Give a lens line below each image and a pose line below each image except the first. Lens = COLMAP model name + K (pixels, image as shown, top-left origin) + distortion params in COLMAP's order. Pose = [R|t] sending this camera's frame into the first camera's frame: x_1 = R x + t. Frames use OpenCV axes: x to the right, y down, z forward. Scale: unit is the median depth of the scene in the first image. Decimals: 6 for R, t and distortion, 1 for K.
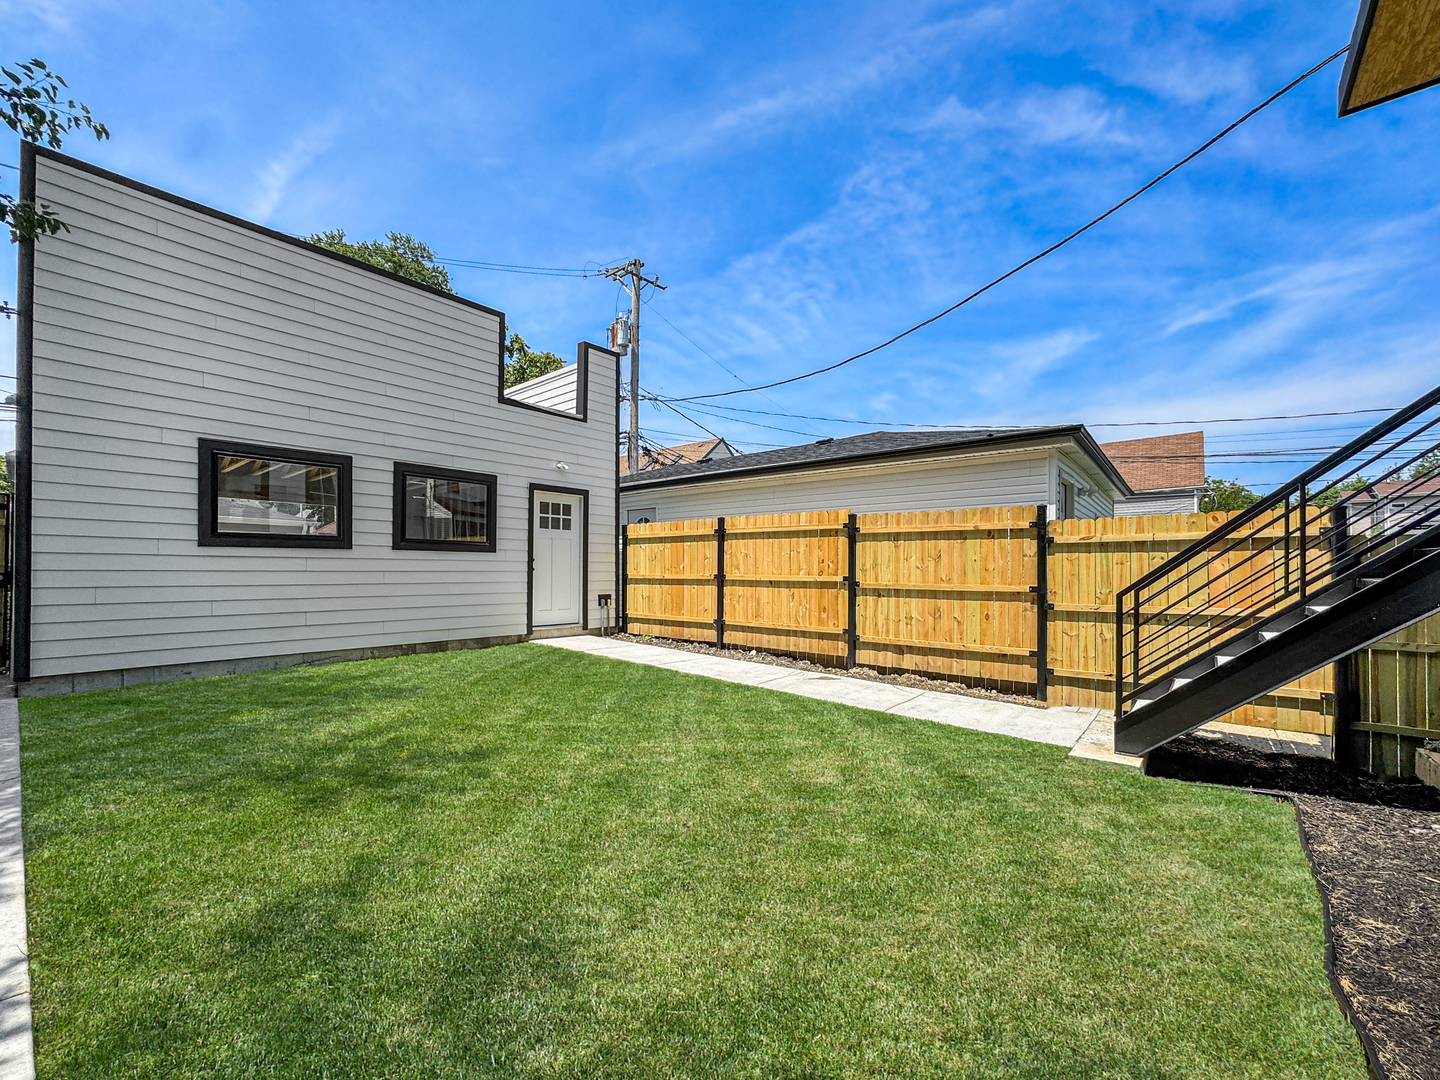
lens RADIAL K [[600.5, 0, 725.3], [0, 600.5, 560.6], [0, 0, 1]] dist [-0.000050, 0.000152]
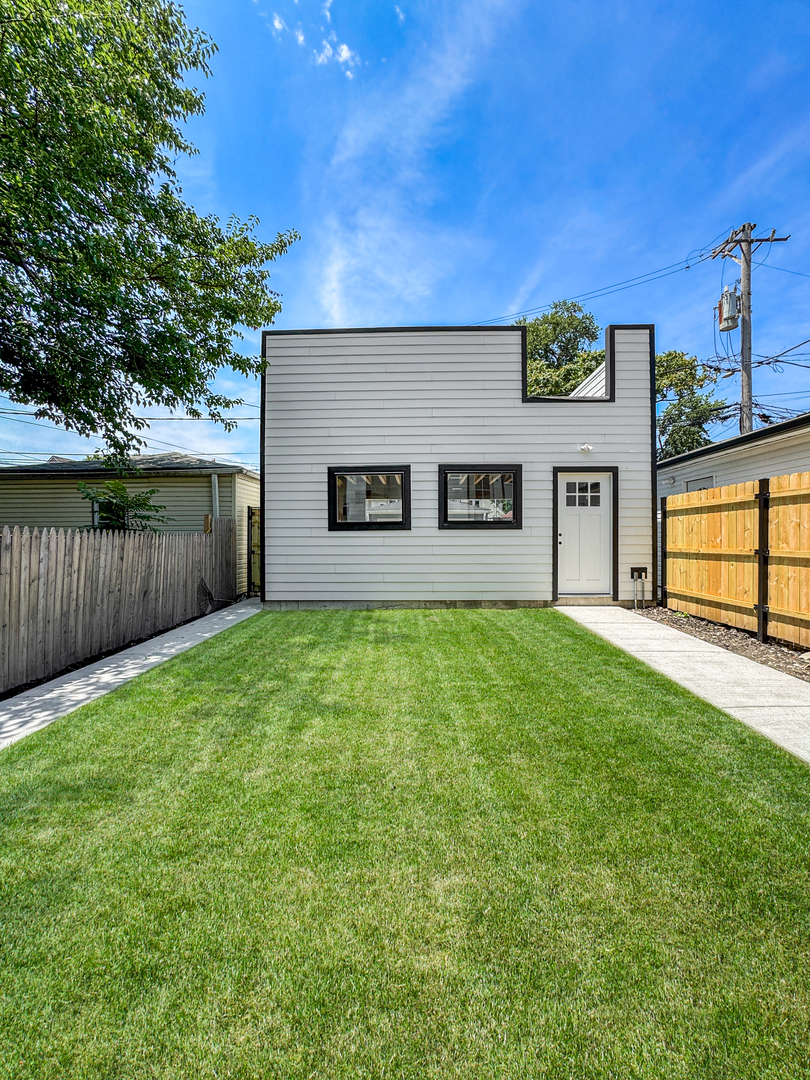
lens RADIAL K [[447.9, 0, 405.0], [0, 447.9, 540.0], [0, 0, 1]] dist [-0.035090, 0.015693]
pose [[0.620709, -0.005881, -0.784019, 0.150320], [0.017694, 0.999822, 0.006508, -0.001923], [0.783841, -0.017913, 0.620703, 0.243710]]
